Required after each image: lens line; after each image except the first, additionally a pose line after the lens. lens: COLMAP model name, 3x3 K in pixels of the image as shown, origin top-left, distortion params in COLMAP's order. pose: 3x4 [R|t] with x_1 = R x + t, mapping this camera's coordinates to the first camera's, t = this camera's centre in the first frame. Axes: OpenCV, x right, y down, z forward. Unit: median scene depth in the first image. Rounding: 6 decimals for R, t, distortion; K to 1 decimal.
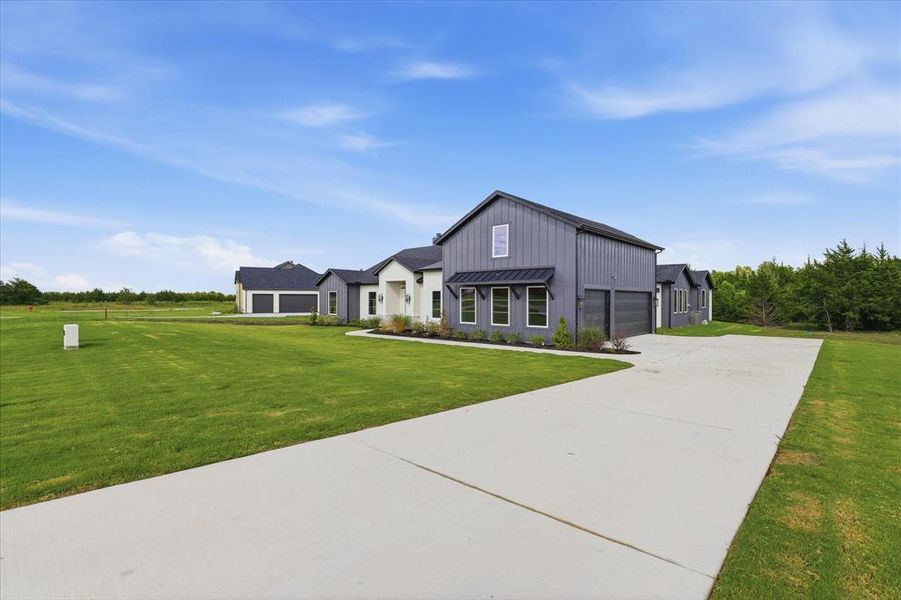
lens RADIAL K [[425.6, 0, 450.7], [0, 425.6, 301.6], [0, 0, 1]] dist [-0.026882, 0.002020]
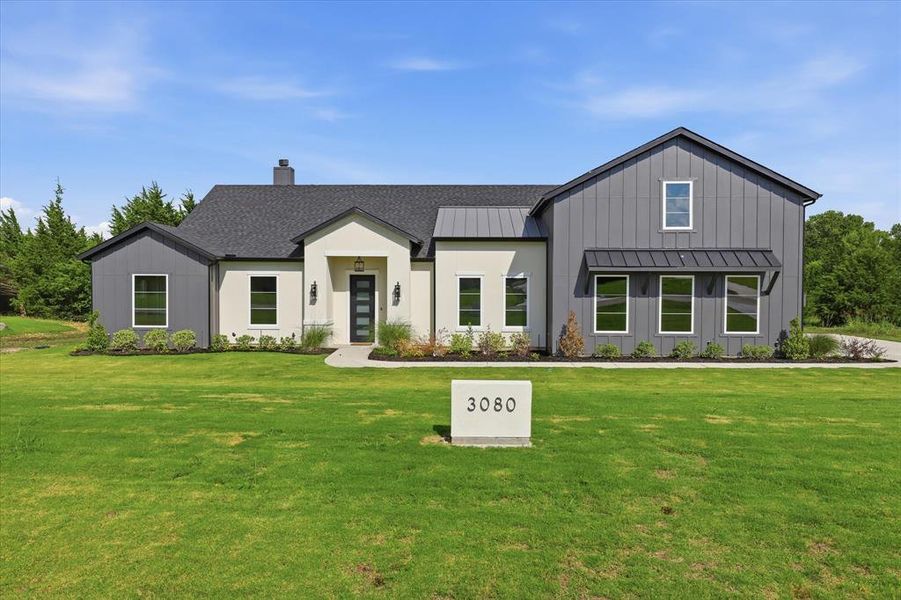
lens RADIAL K [[619.3, 0, 450.5], [0, 619.3, 300.0], [0, 0, 1]] dist [0.007492, 0.004370]
pose [[0.734458, -0.013311, 0.678524, -0.555338], [0.001257, 0.999833, 0.018253, -0.010197], [-0.678653, -0.012553, 0.734351, 0.374995]]
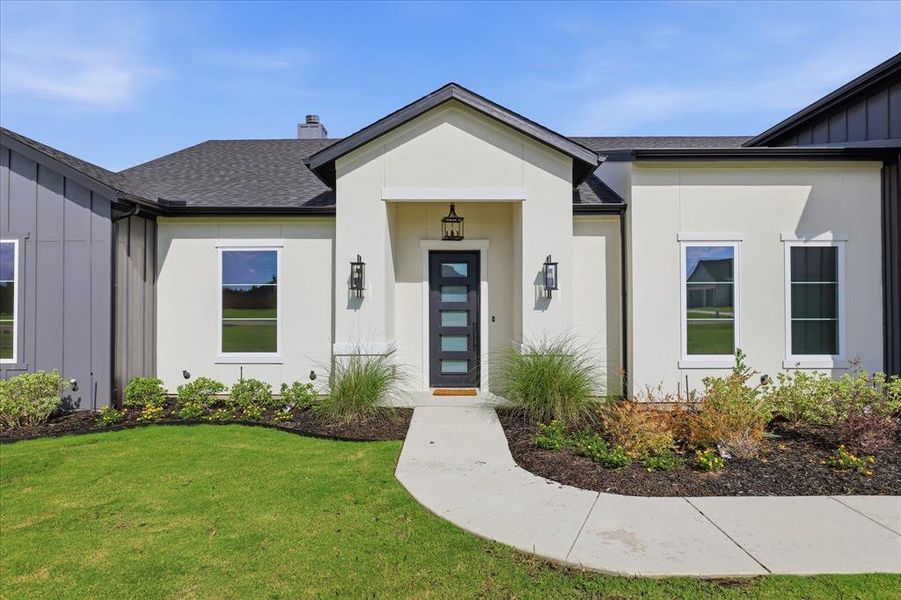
lens RADIAL K [[471.8, 0, 450.5], [0, 471.8, 300.0], [0, 0, 1]] dist [-0.003065, -0.000054]
pose [[0.741068, 0.010557, 0.671347, -0.301262], [0.007184, 0.999694, -0.023650, 0.010443], [-0.671392, 0.022350, 0.740766, 0.815835]]
